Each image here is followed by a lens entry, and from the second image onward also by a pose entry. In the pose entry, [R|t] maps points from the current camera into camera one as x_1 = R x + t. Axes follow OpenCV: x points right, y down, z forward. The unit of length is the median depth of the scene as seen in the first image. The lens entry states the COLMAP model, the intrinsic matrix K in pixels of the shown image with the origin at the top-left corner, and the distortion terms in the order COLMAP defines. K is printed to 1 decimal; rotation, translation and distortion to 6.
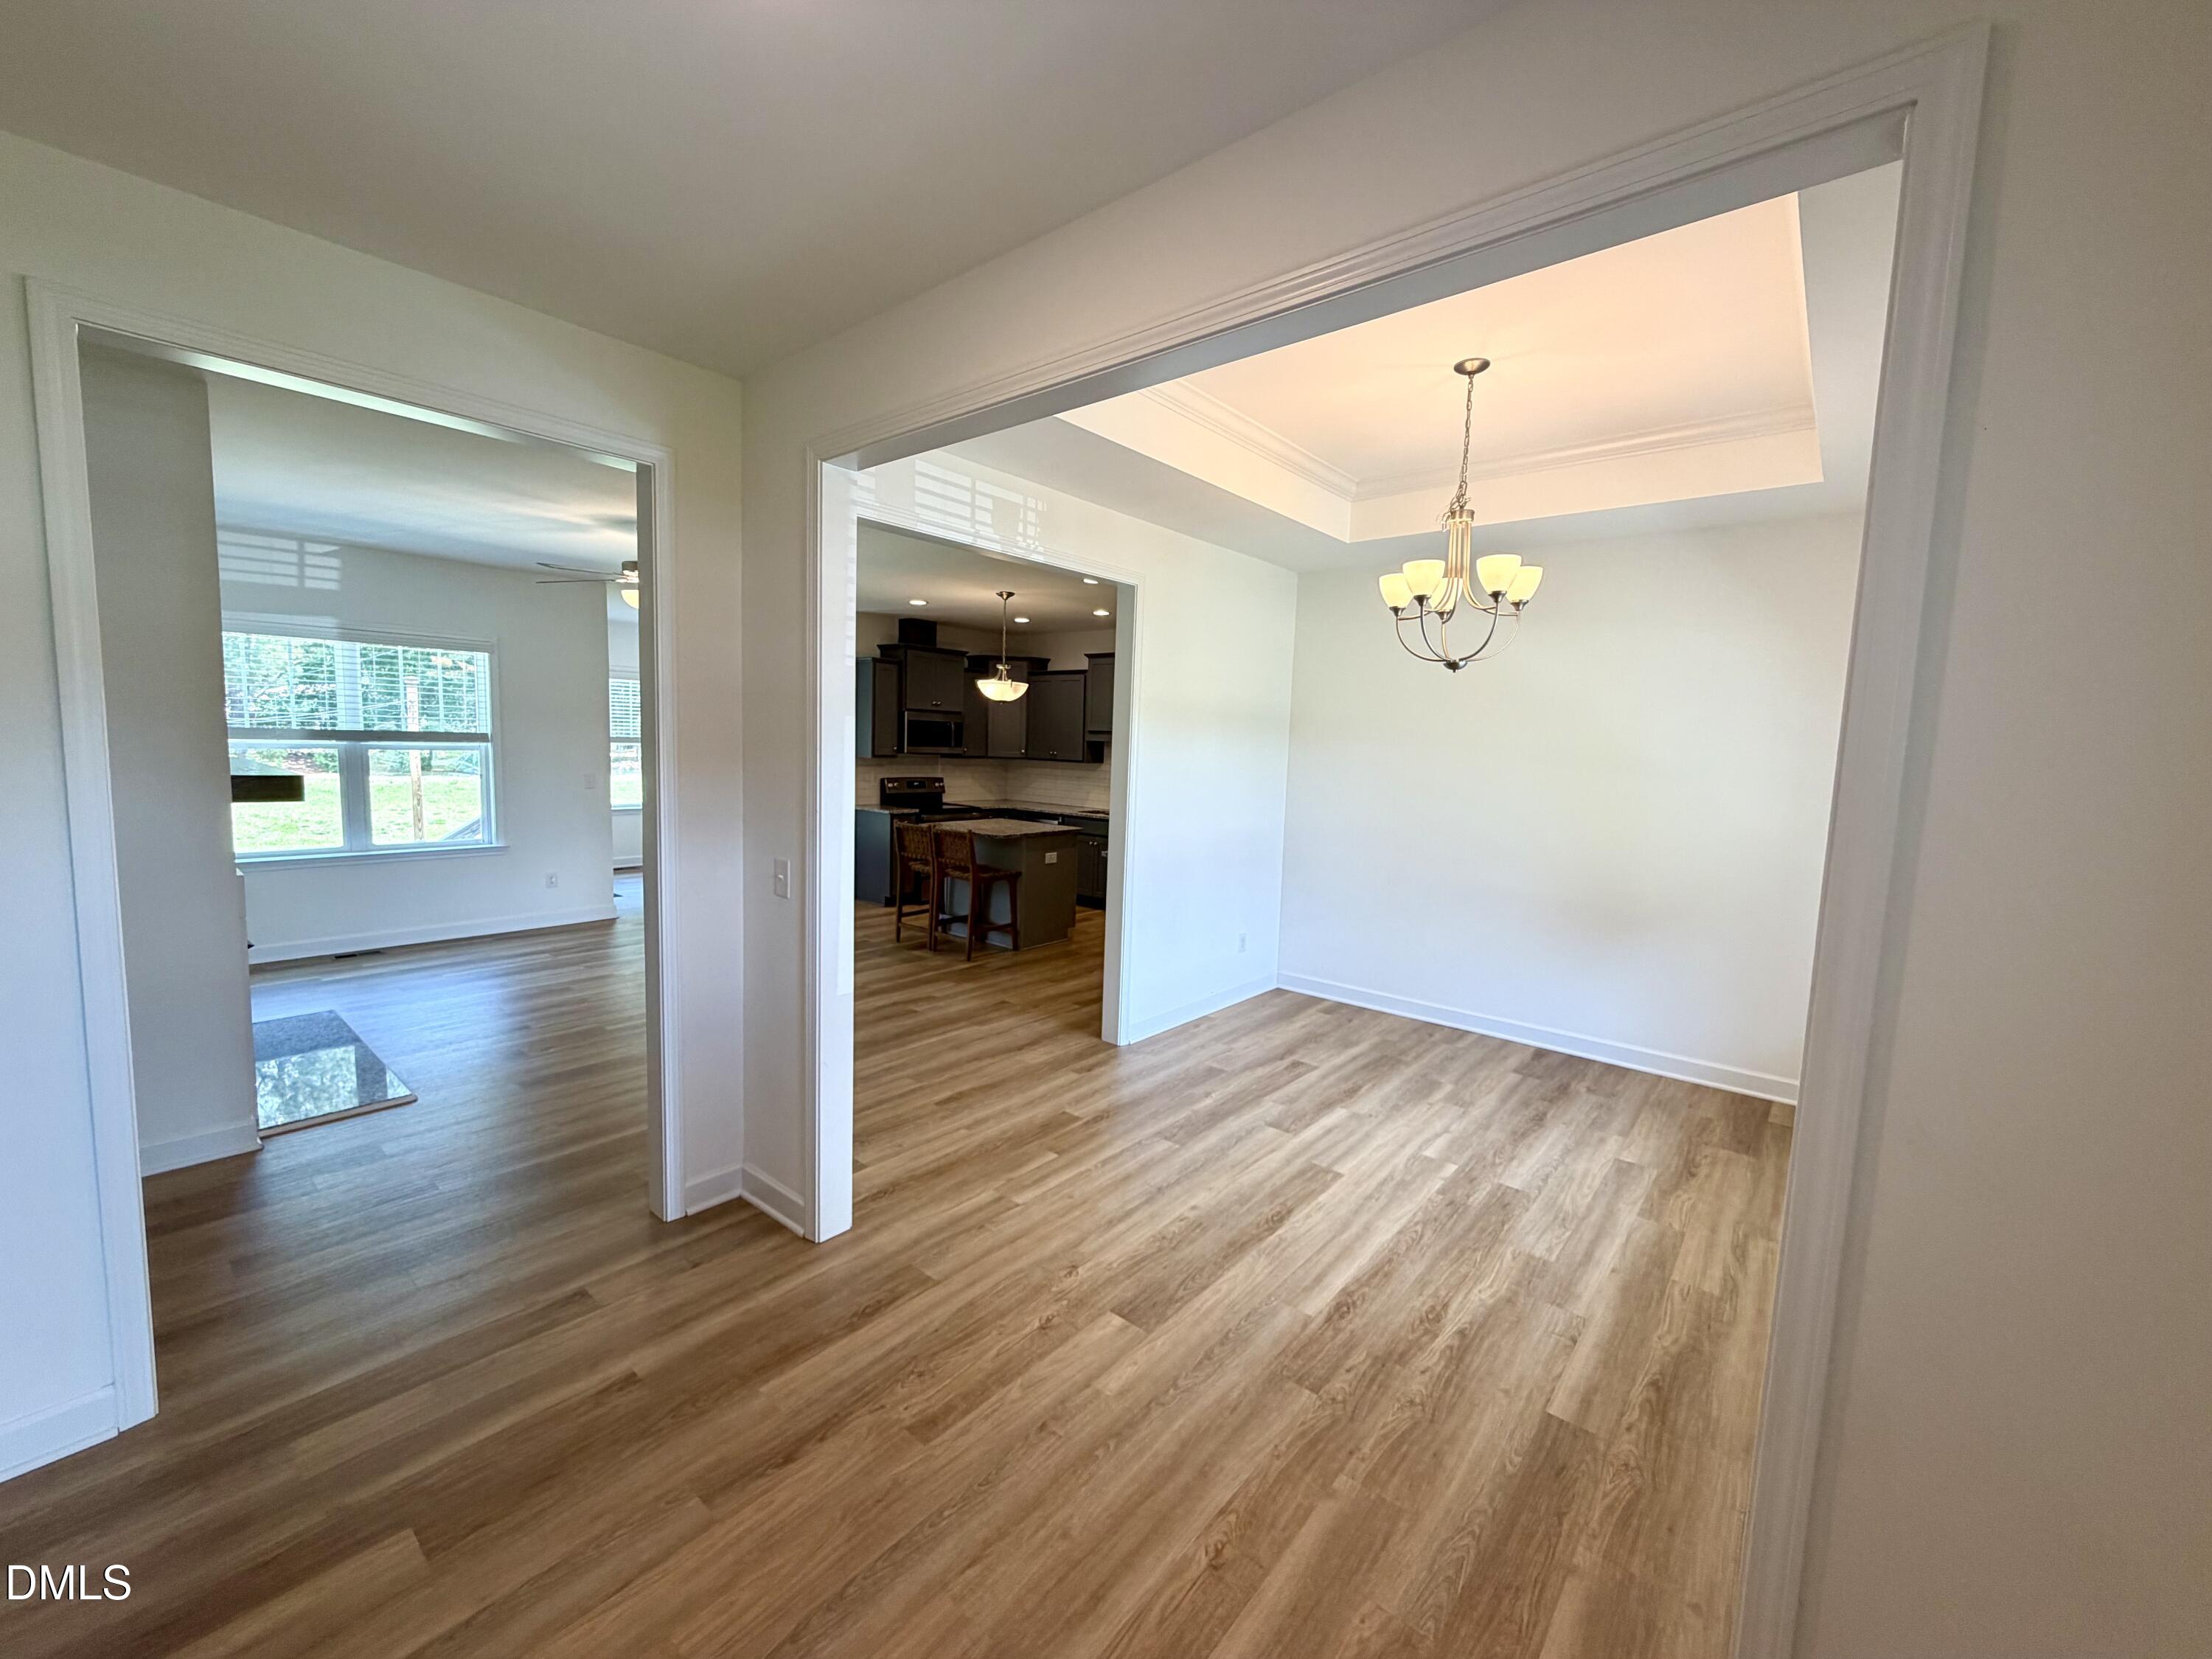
lens RADIAL K [[884.0, 0, 1096.8], [0, 884.0, 826.8], [0, 0, 1]] dist [-0.000998, -0.000825]
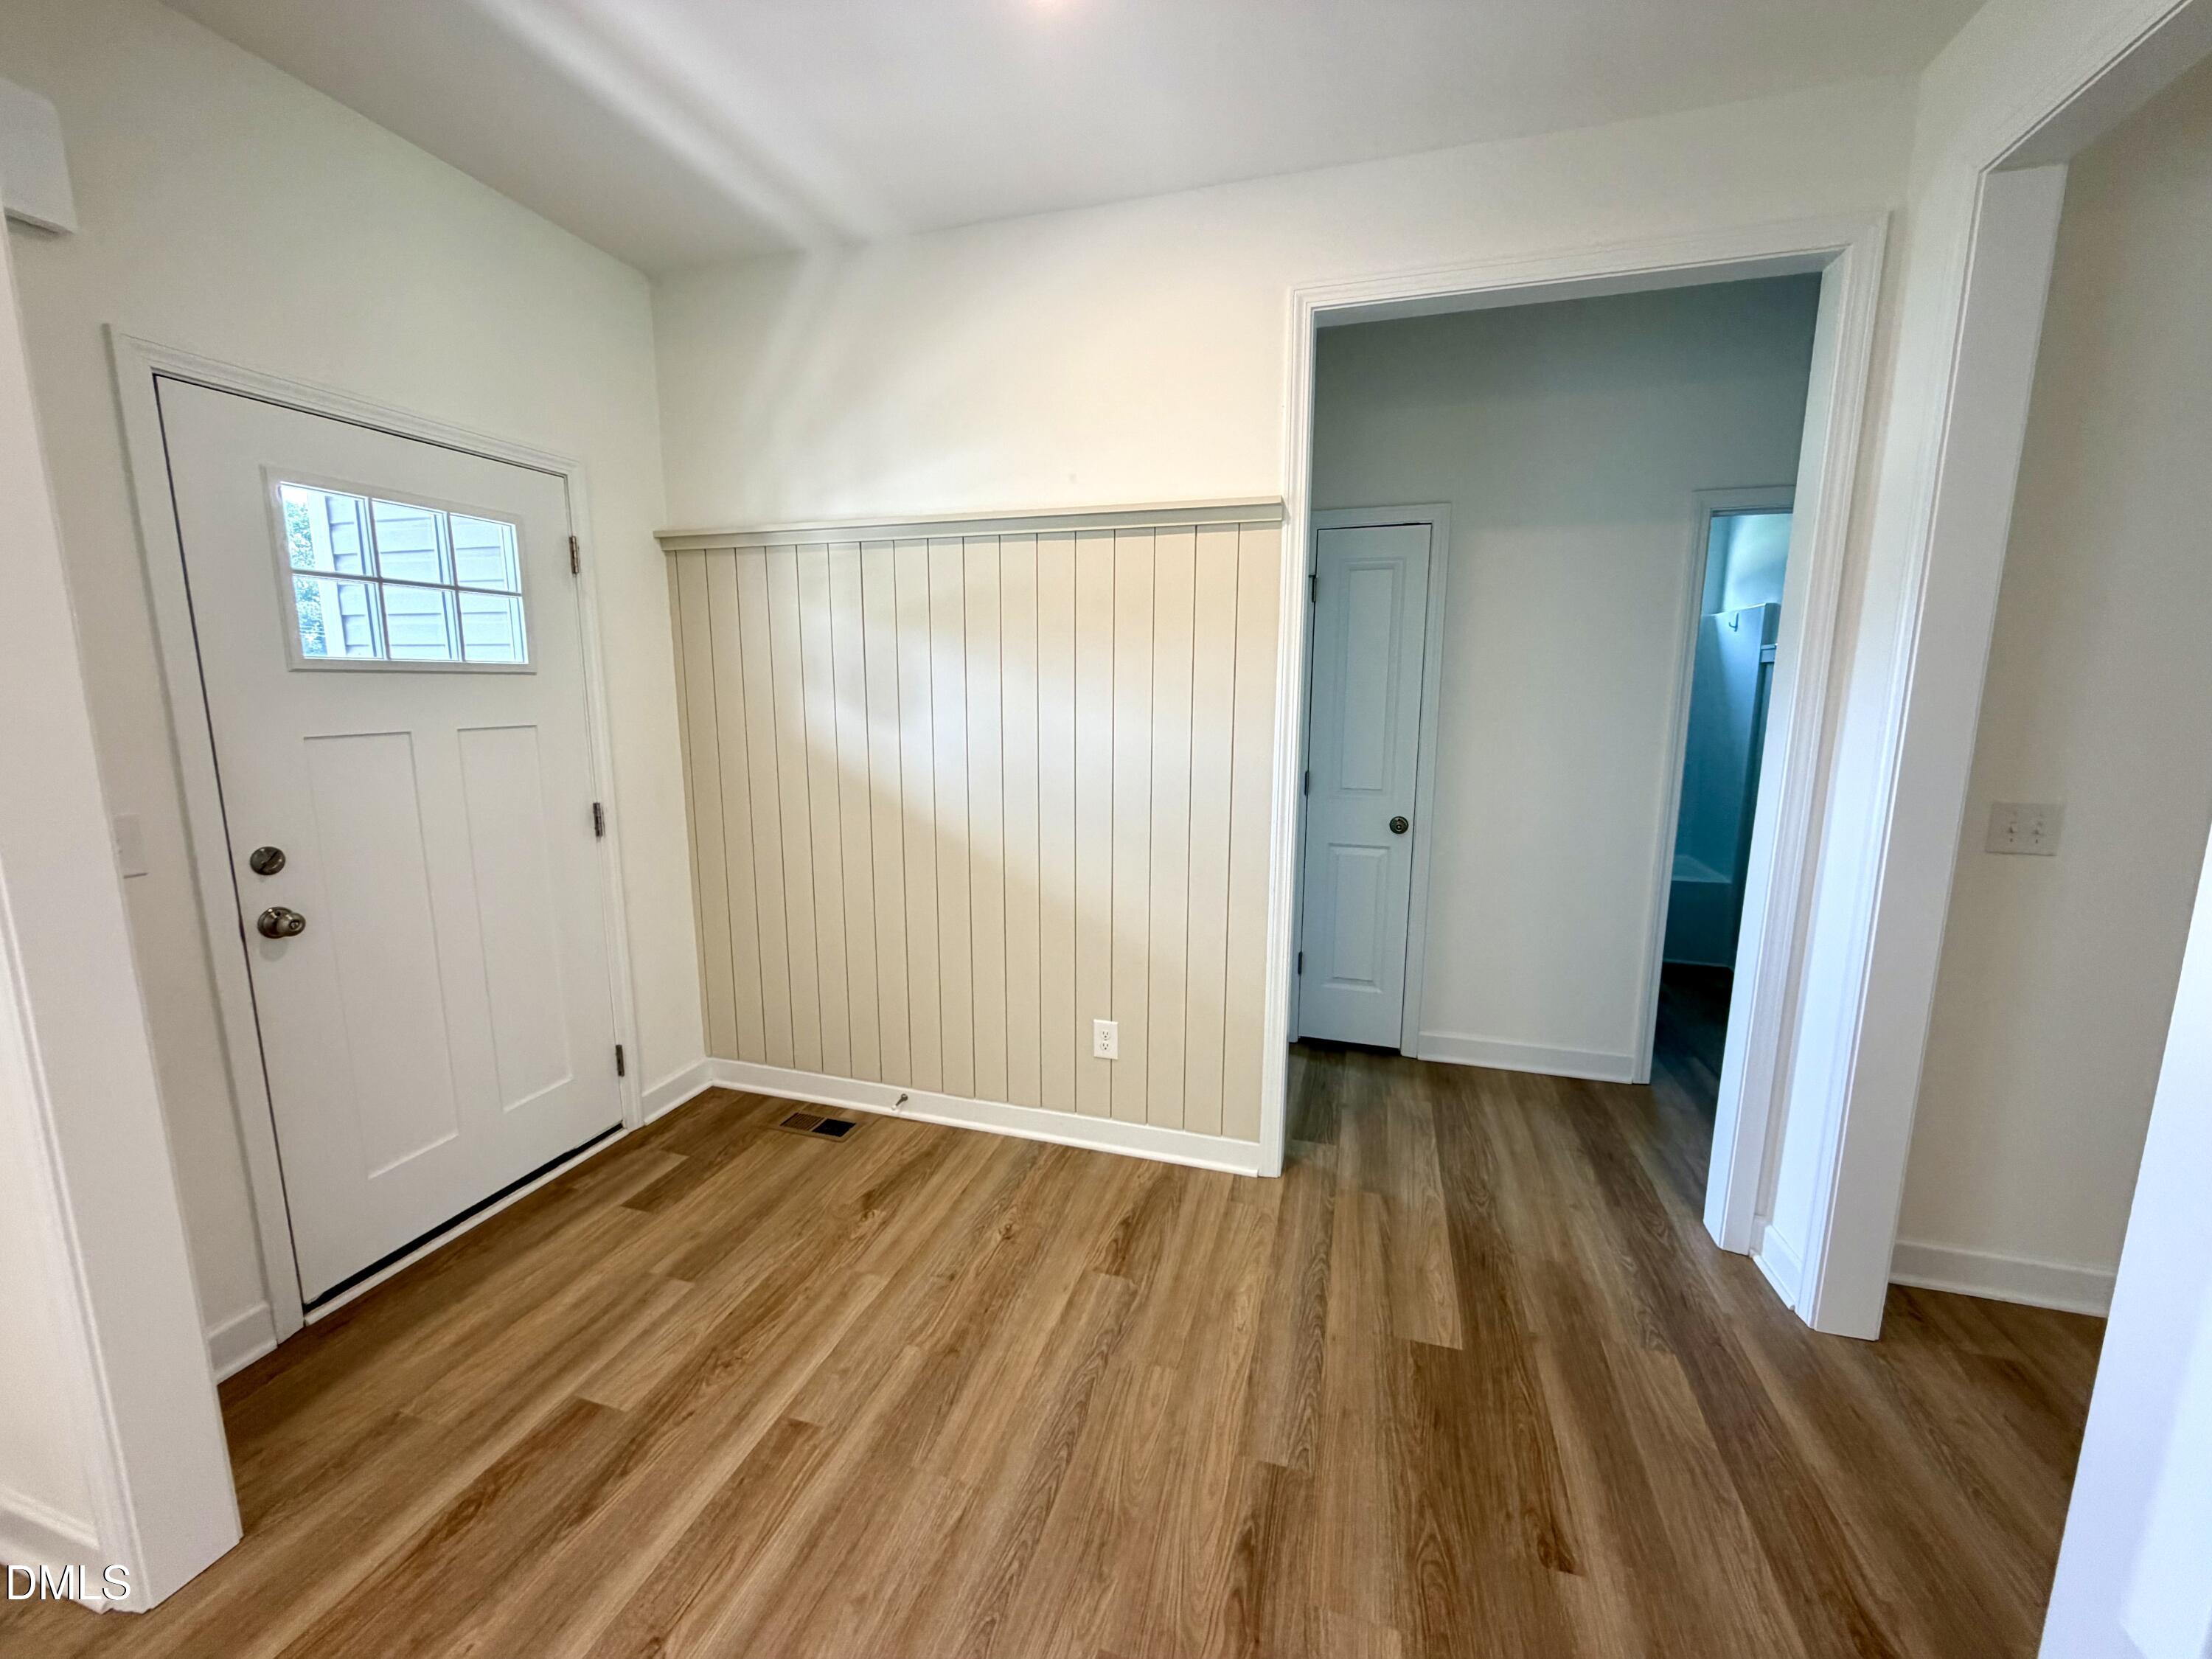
lens RADIAL K [[884.0, 0, 1095.0], [0, 884.0, 824.9], [0, 0, 1]] dist [-0.000998, -0.000825]
pose [[-0.920197, 0.031154, -0.390214, 0.036690], [-0.068764, 0.968464, 0.239477, -0.046705], [0.385369, 0.247199, -0.889035, 1.041339]]
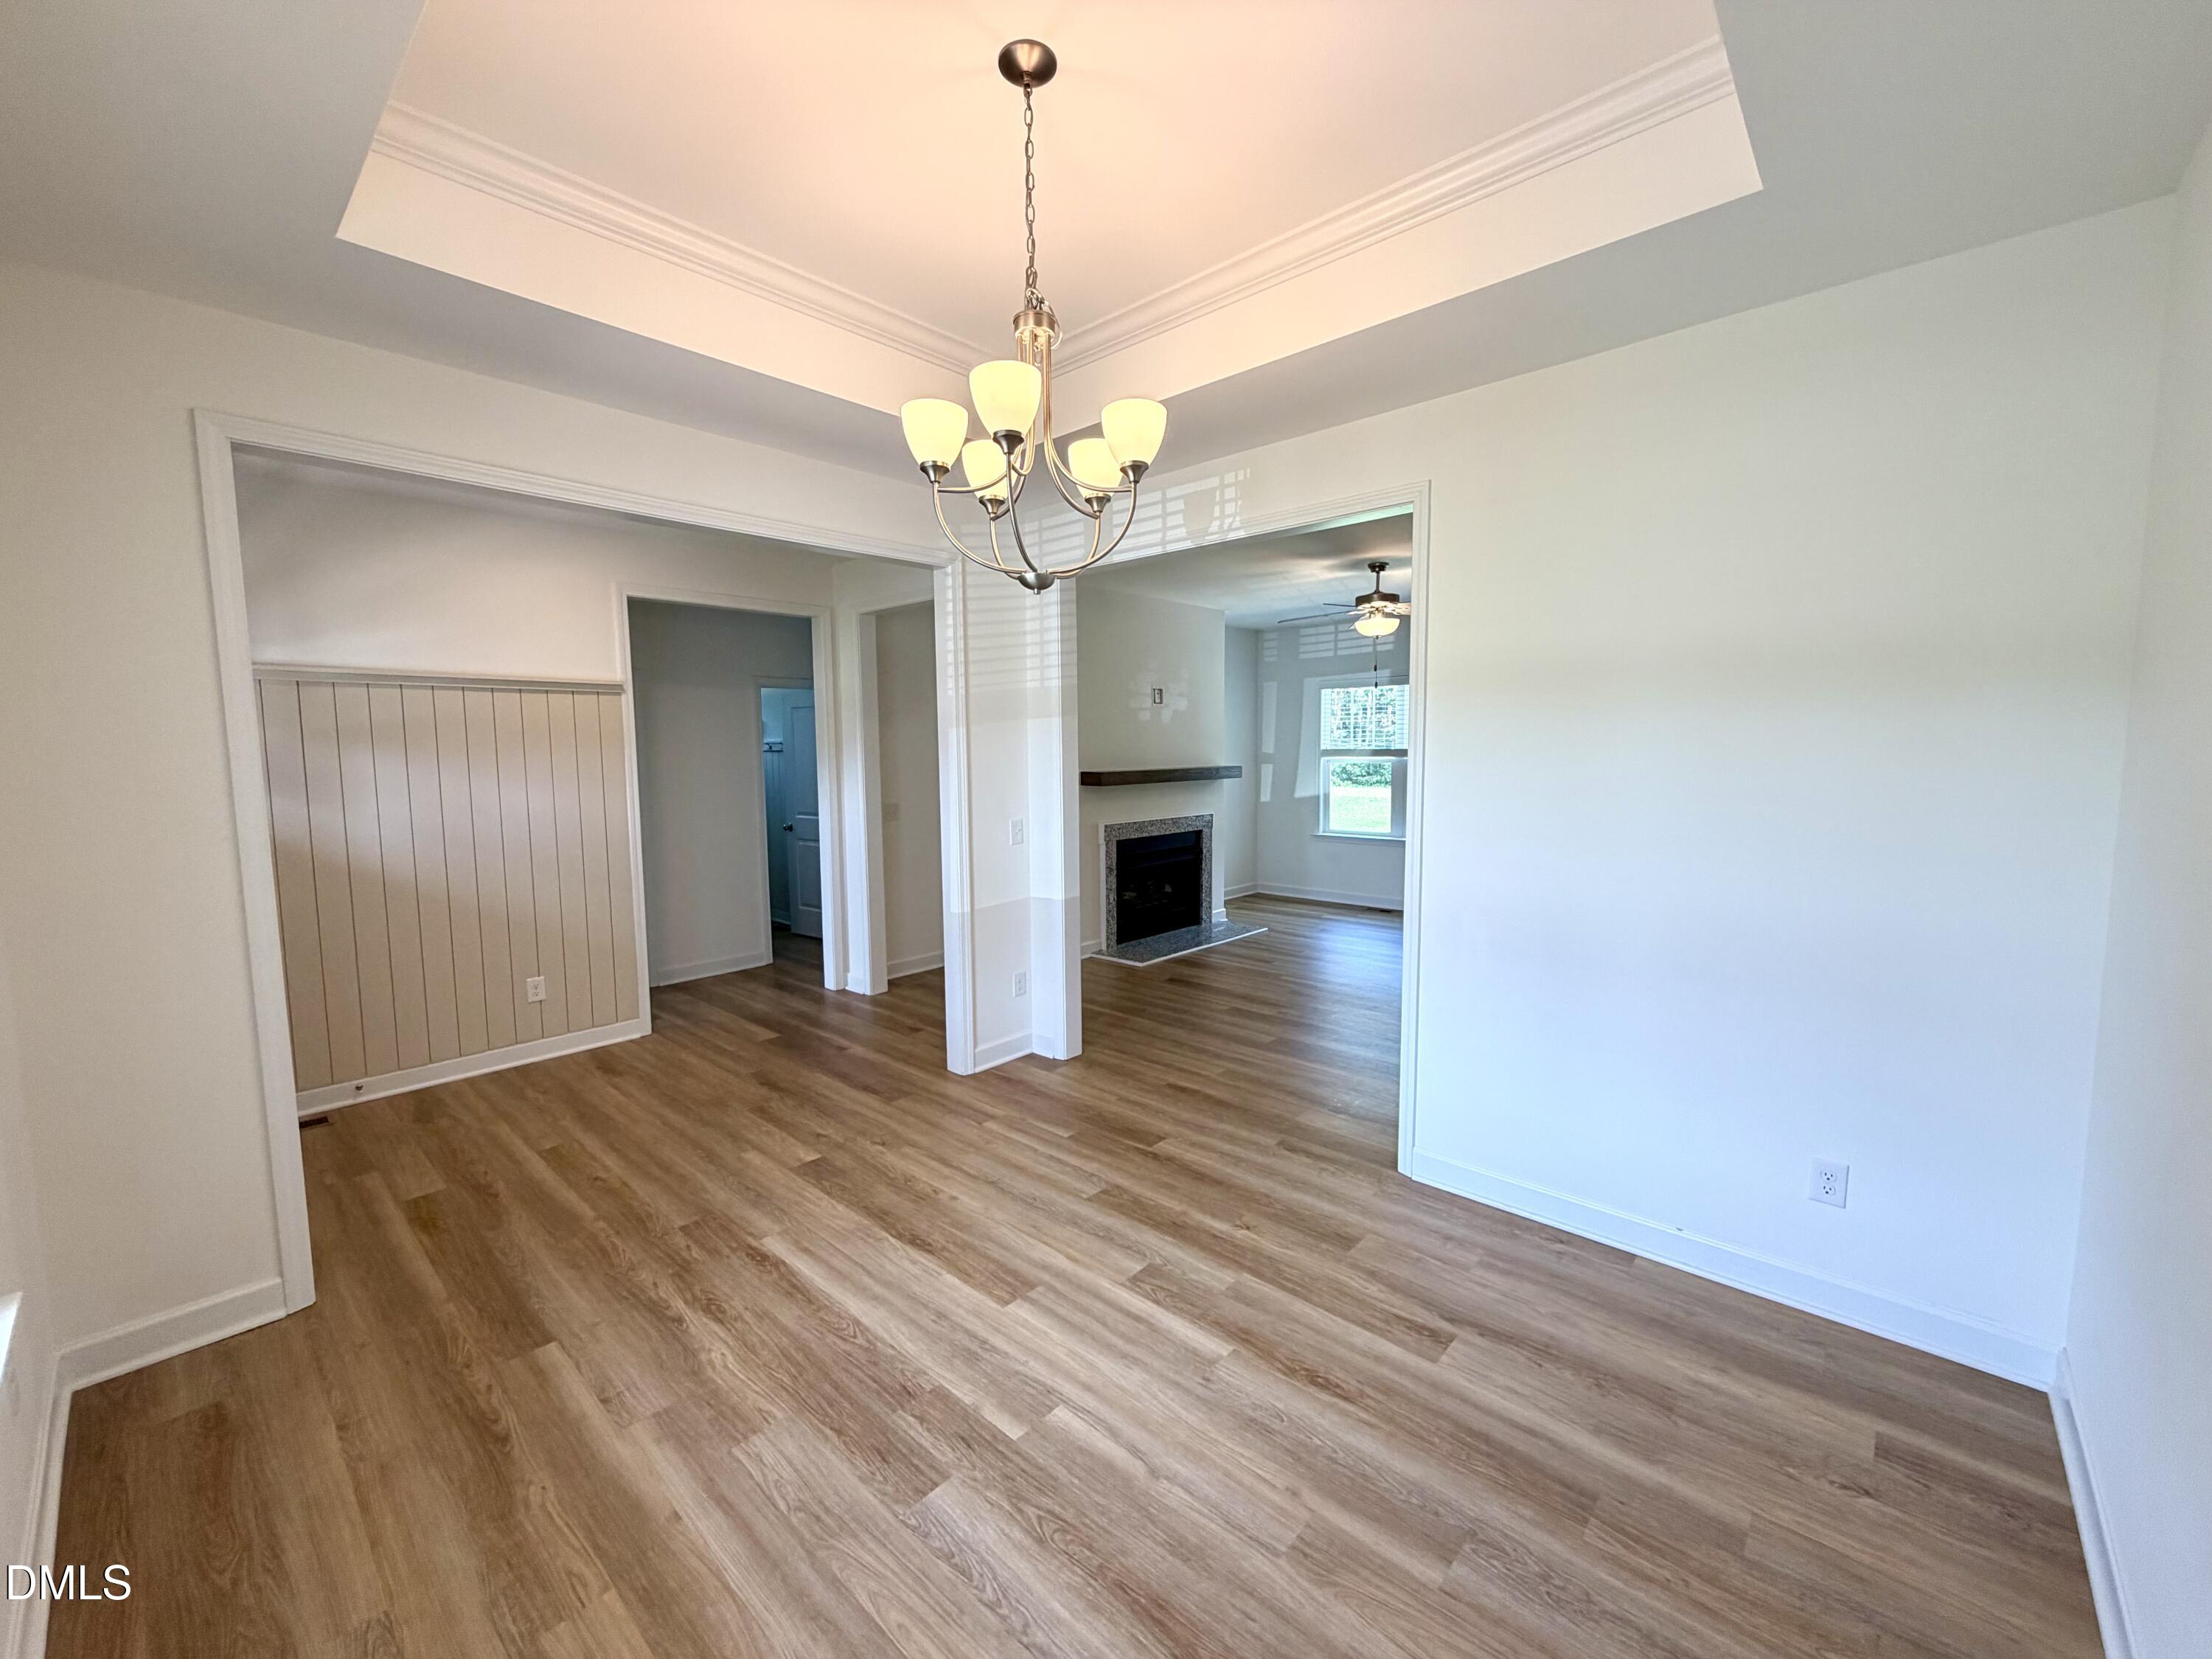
lens RADIAL K [[884.0, 0, 1108.6], [0, 884.0, 830.5], [0, 0, 1]] dist [-0.000998, -0.000825]
pose [[-0.038924, 0.062195, -0.997305, 1.196601], [-0.091454, 0.993650, 0.065536, -0.072246], [0.995048, 0.093758, -0.032989, 1.297461]]
